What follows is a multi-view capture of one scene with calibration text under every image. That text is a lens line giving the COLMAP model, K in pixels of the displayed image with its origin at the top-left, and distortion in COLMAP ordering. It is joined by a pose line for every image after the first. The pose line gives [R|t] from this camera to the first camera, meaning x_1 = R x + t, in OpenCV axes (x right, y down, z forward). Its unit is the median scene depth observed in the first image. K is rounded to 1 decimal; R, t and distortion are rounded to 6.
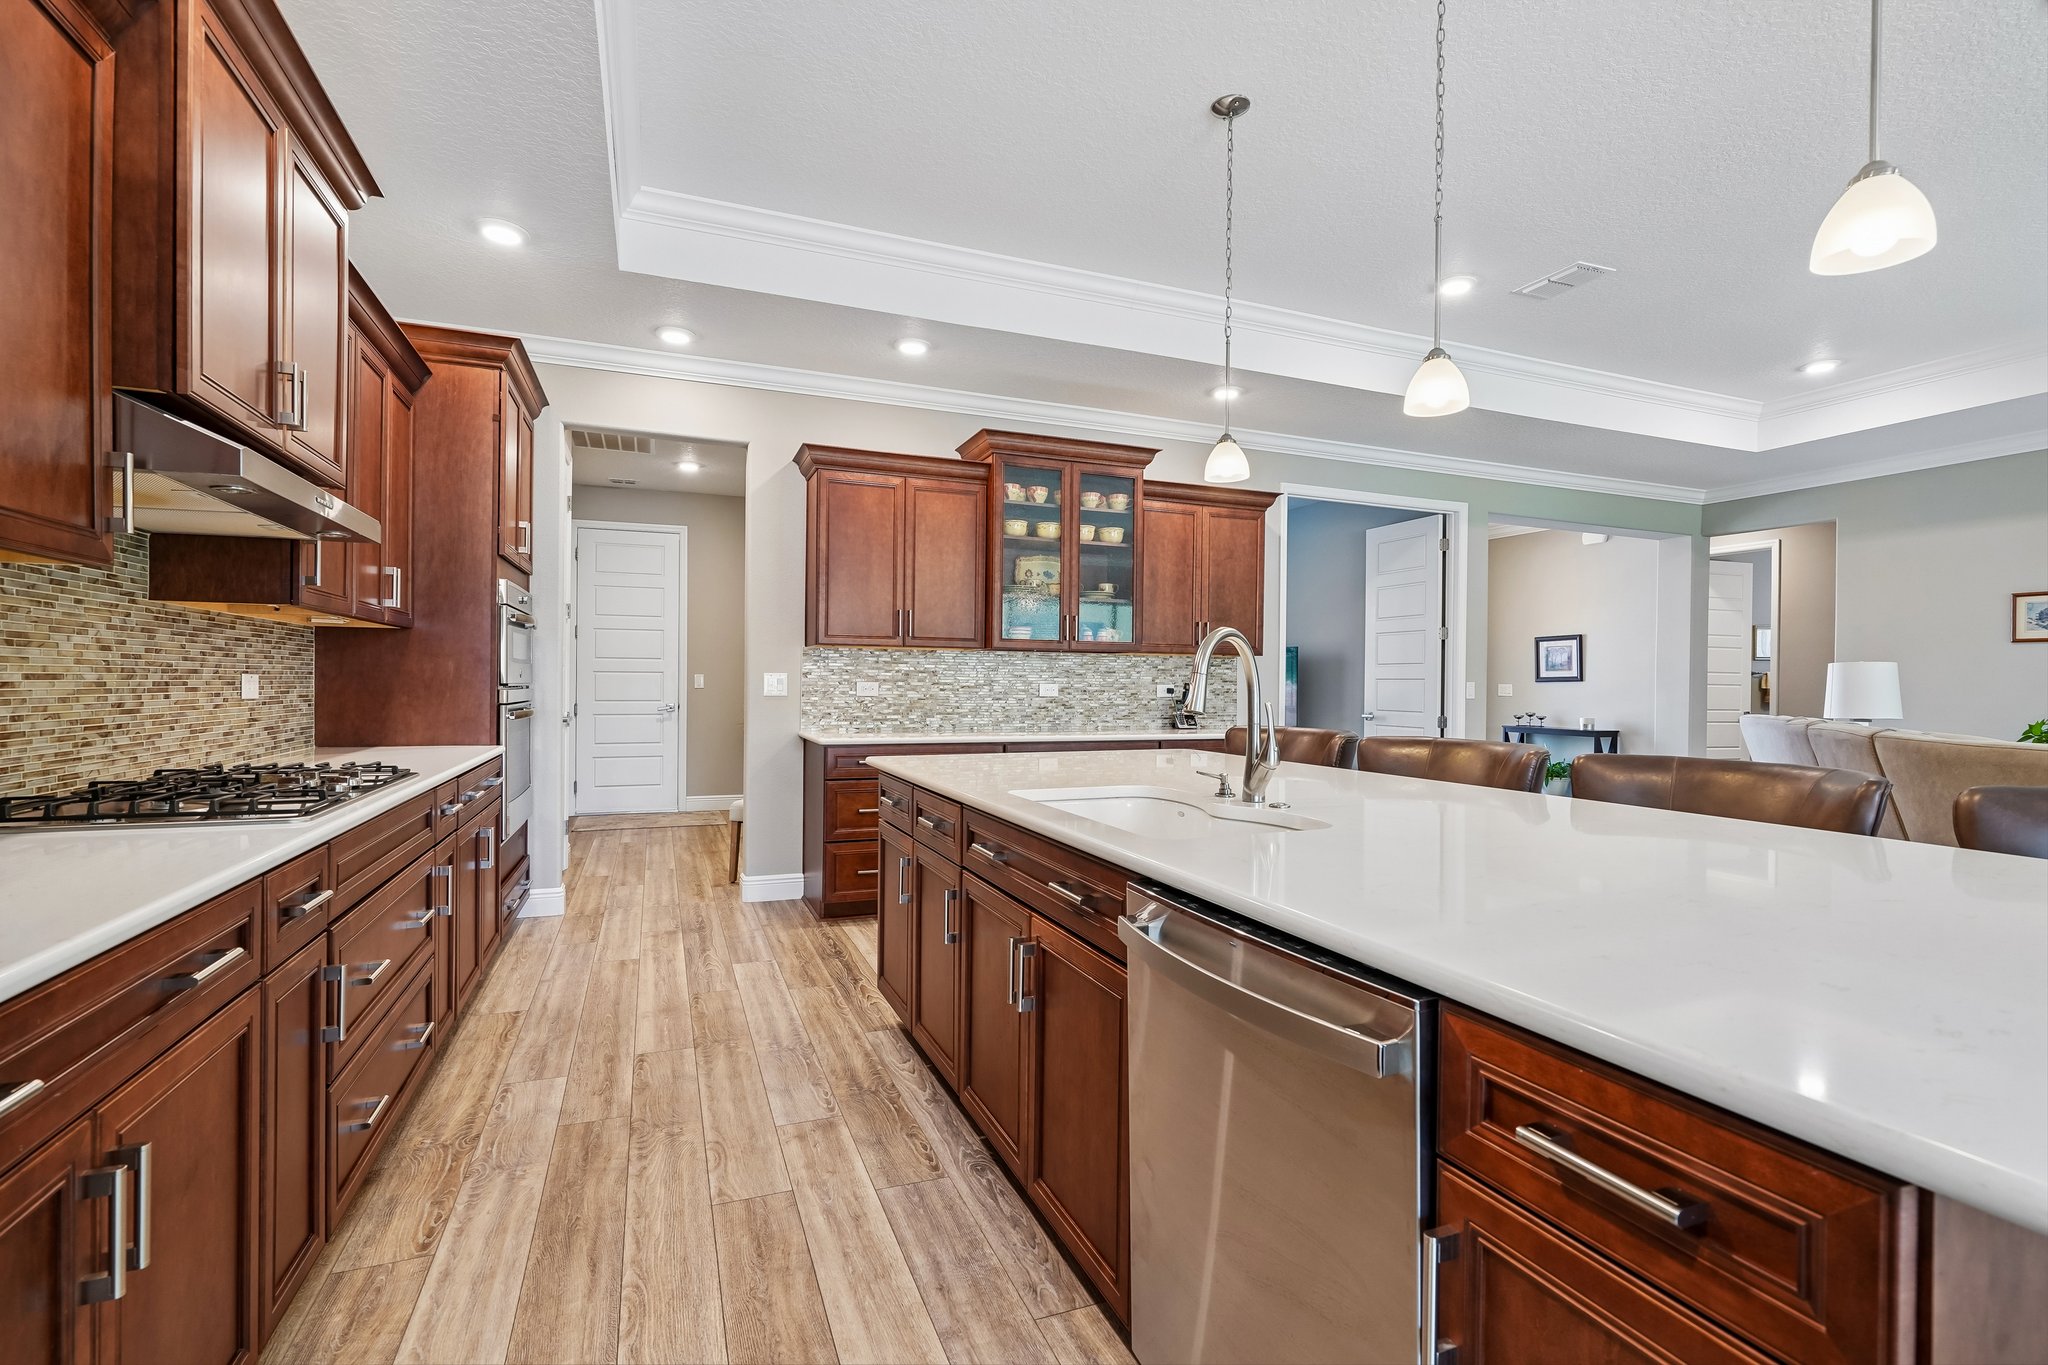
lens RADIAL K [[927.7, 0, 1033.7], [0, 927.7, 684.5], [0, 0, 1]] dist [-0.008096, 0.002888]
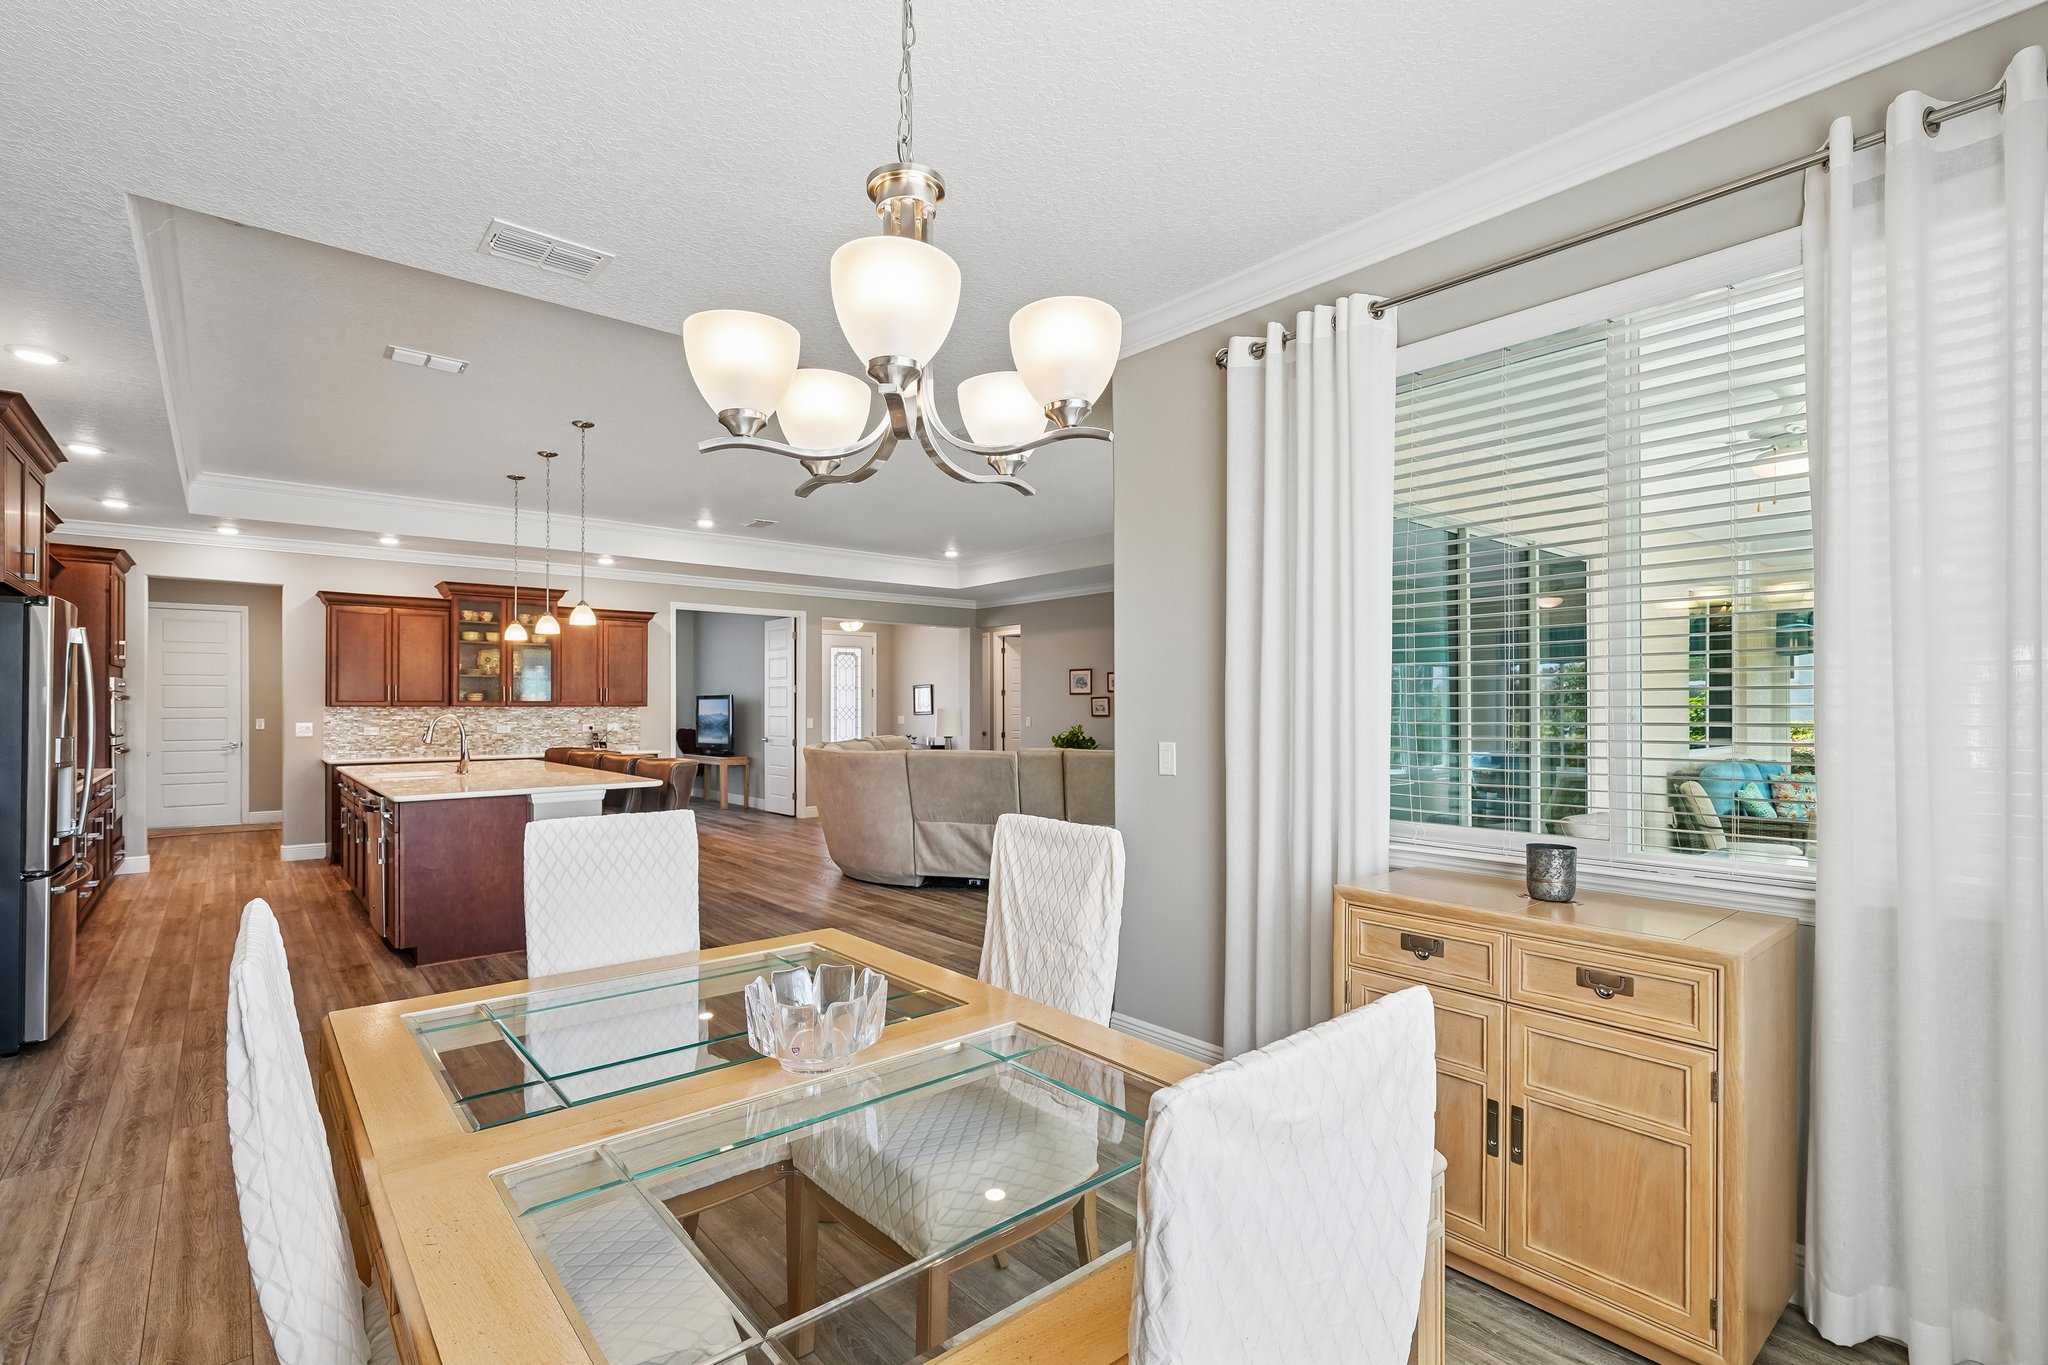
lens RADIAL K [[927.7, 0, 1022.1], [0, 927.7, 701.5], [0, 0, 1]] dist [-0.008096, 0.002888]
pose [[0.948914, -0.009930, 0.315380, 0.517378], [0.012156, 0.999913, -0.005092, -0.032561], [-0.315302, 0.008665, 0.948952, -1.204471]]
